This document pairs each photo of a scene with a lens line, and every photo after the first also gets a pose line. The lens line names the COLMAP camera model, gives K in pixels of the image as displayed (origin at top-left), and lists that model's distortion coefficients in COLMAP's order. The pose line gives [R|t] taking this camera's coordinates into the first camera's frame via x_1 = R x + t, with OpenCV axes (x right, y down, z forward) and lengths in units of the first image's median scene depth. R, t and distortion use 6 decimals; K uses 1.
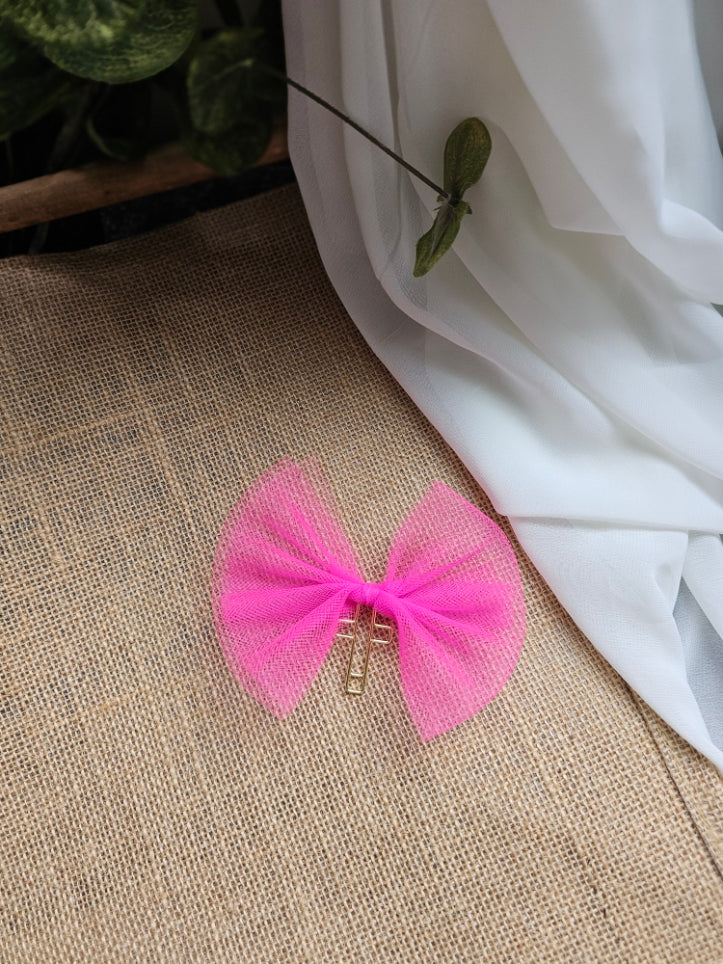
lens RADIAL K [[666.8, 0, 363.2], [0, 666.8, 487.6], [0, 0, 1]] dist [-0.001654, -0.006256]
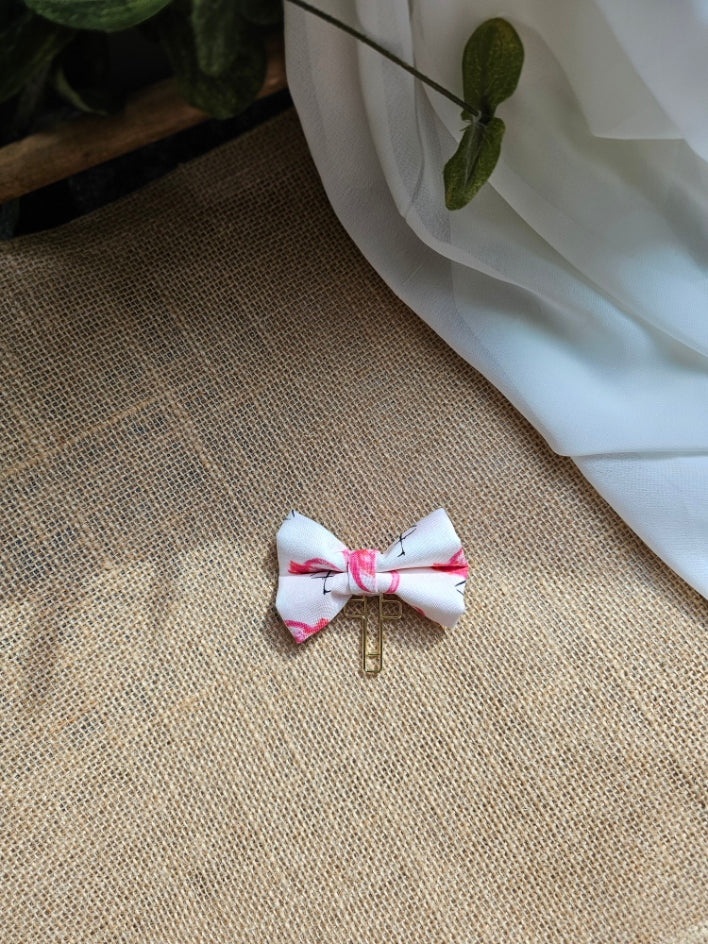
lens RADIAL K [[644.1, 0, 347.8], [0, 644.1, 474.9], [0, 0, 1]] dist [0.001221, -0.003404]
pose [[0.988448, -0.147043, 0.036716, -0.143242], [0.141687, 0.982544, 0.120550, -0.086941], [-0.053802, -0.113955, 0.992028, 0.089183]]
